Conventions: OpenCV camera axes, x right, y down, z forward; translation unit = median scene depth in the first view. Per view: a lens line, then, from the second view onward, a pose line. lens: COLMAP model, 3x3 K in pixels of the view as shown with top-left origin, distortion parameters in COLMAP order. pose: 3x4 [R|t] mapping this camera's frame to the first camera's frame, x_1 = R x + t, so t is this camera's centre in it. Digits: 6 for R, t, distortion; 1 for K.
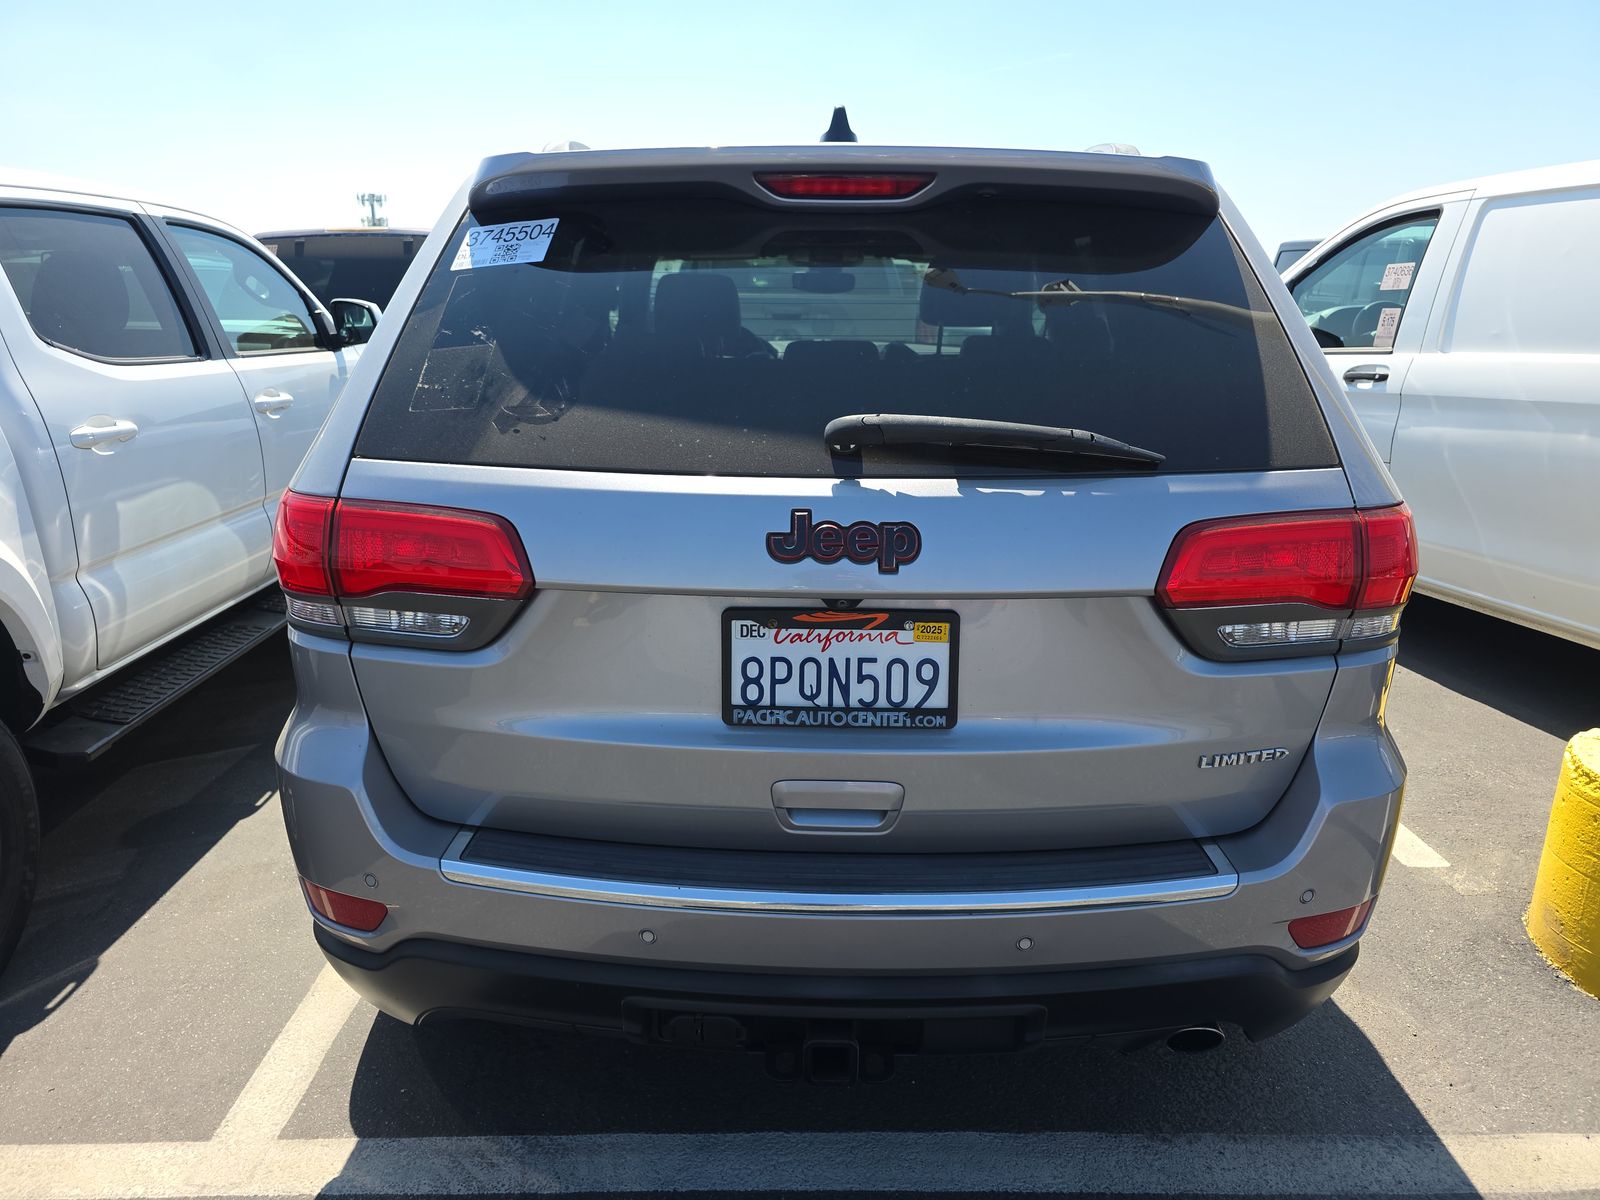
lens RADIAL K [[1100.8, 0, 798.2], [0, 1100.8, 572.9], [0, 0, 1]] dist [0.048370, -0.048265]
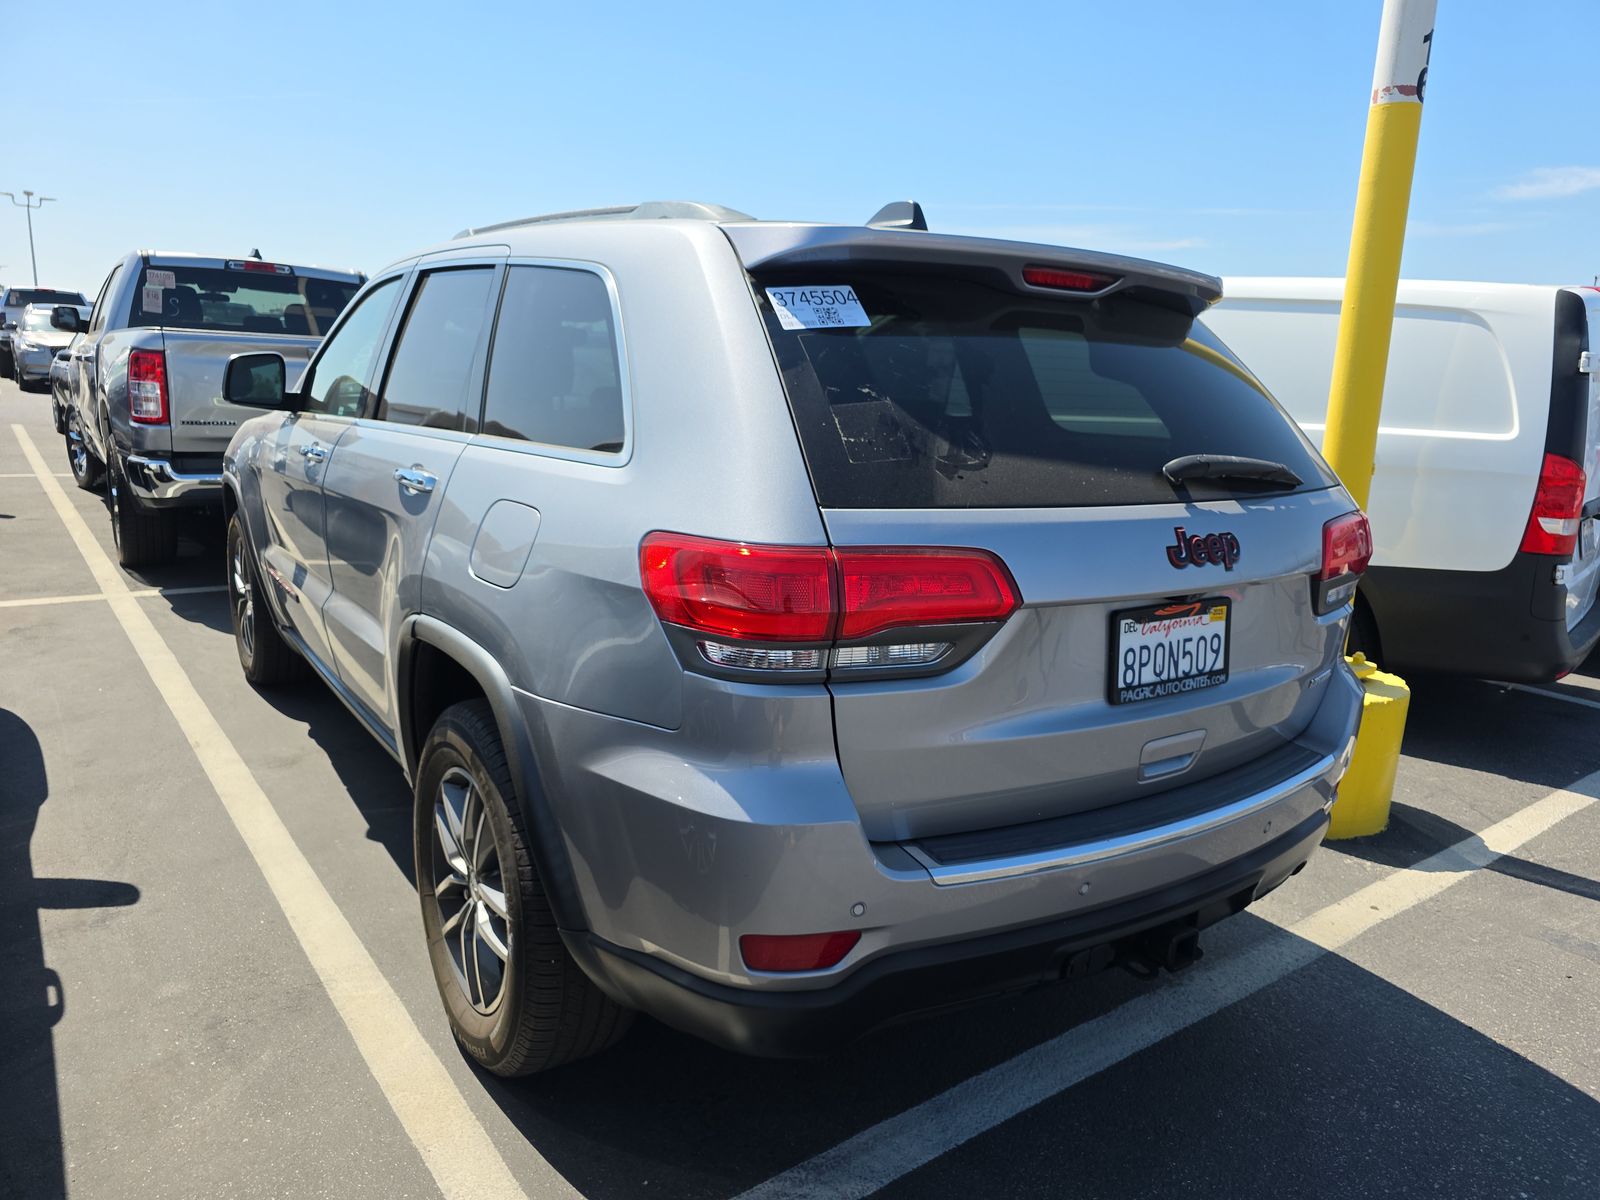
lens RADIAL K [[1071.4, 0, 829.0], [0, 1071.4, 607.0], [0, 0, 1]] dist [0.045119, -0.043753]
pose [[0.808889, -0.097041, 0.579898, -1.031725], [0.111232, 0.993732, 0.011138, -0.023059], [-0.577344, 0.055494, 0.814613, 0.187878]]
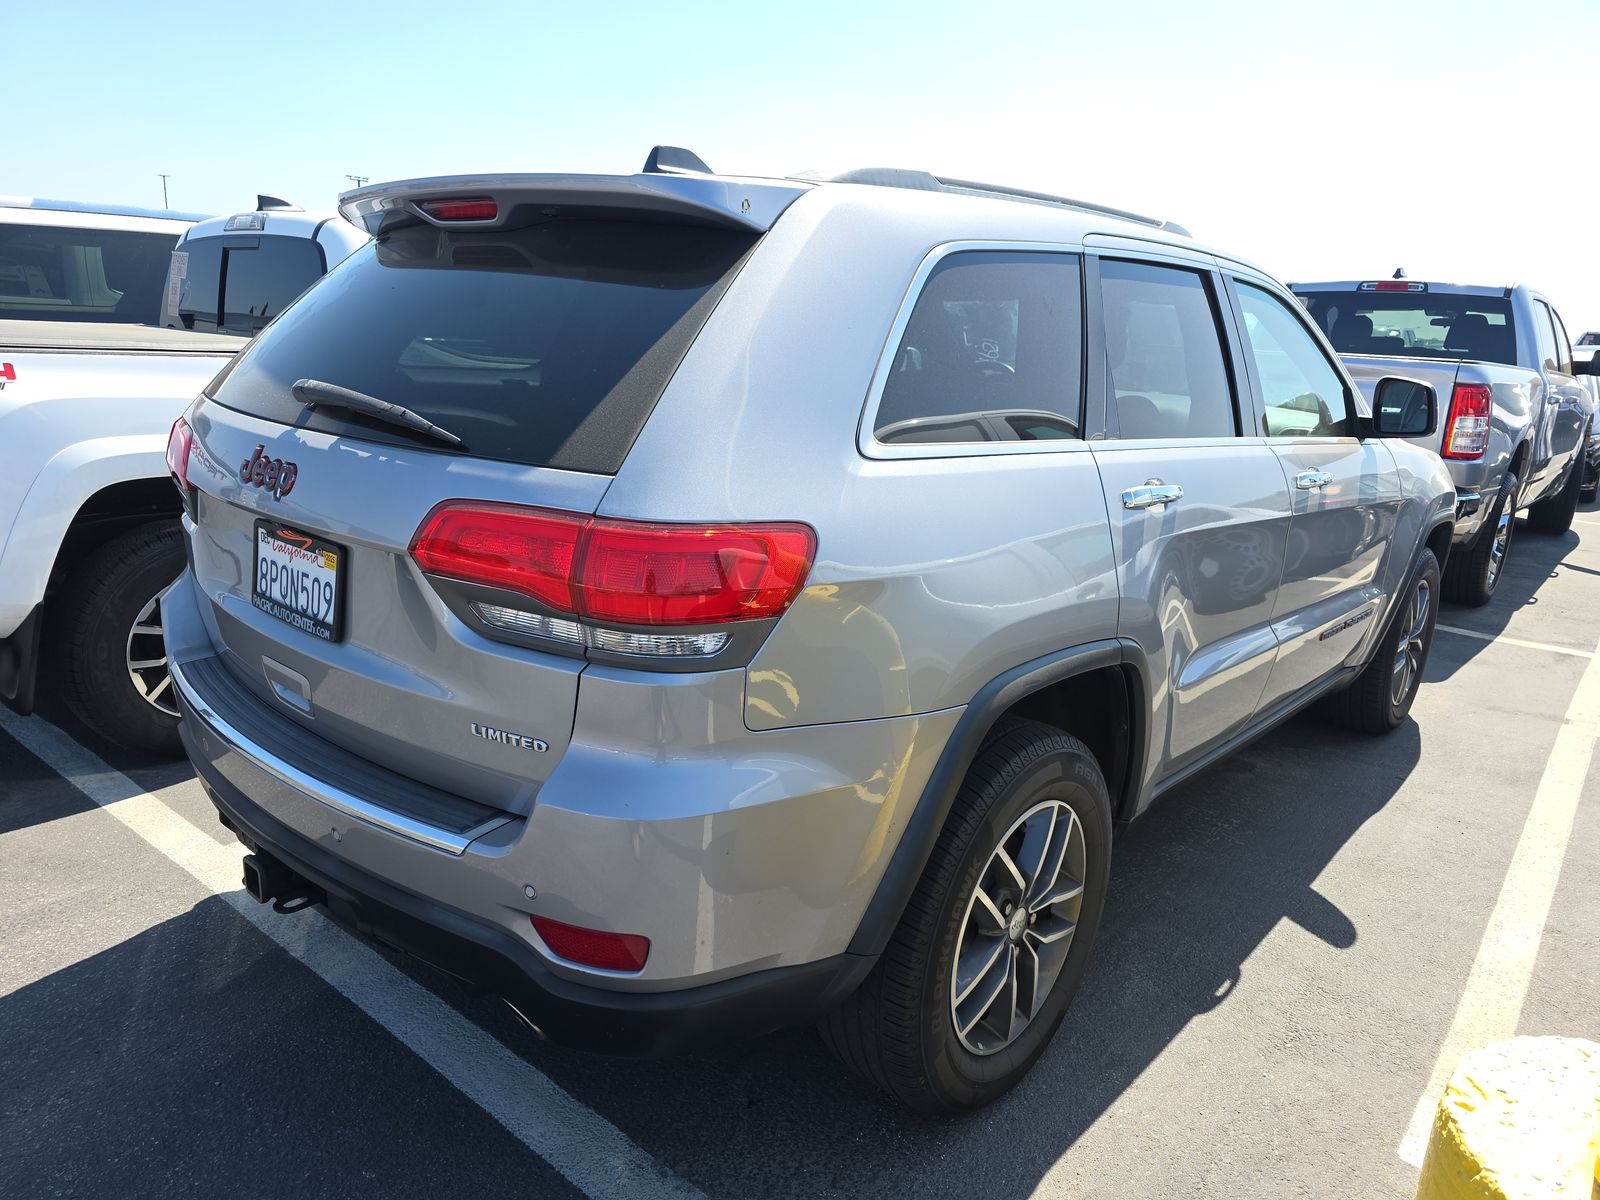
lens RADIAL K [[1082.6, 0, 800.0], [0, 1082.6, 600.0], [0, 0, 1]] dist [0.066068, -0.046313]
pose [[0.759444, 0.188525, -0.622658, 1.278216], [-0.213593, 0.976293, 0.035082, -0.058253], [0.614510, 0.106352, 0.781707, 0.365482]]
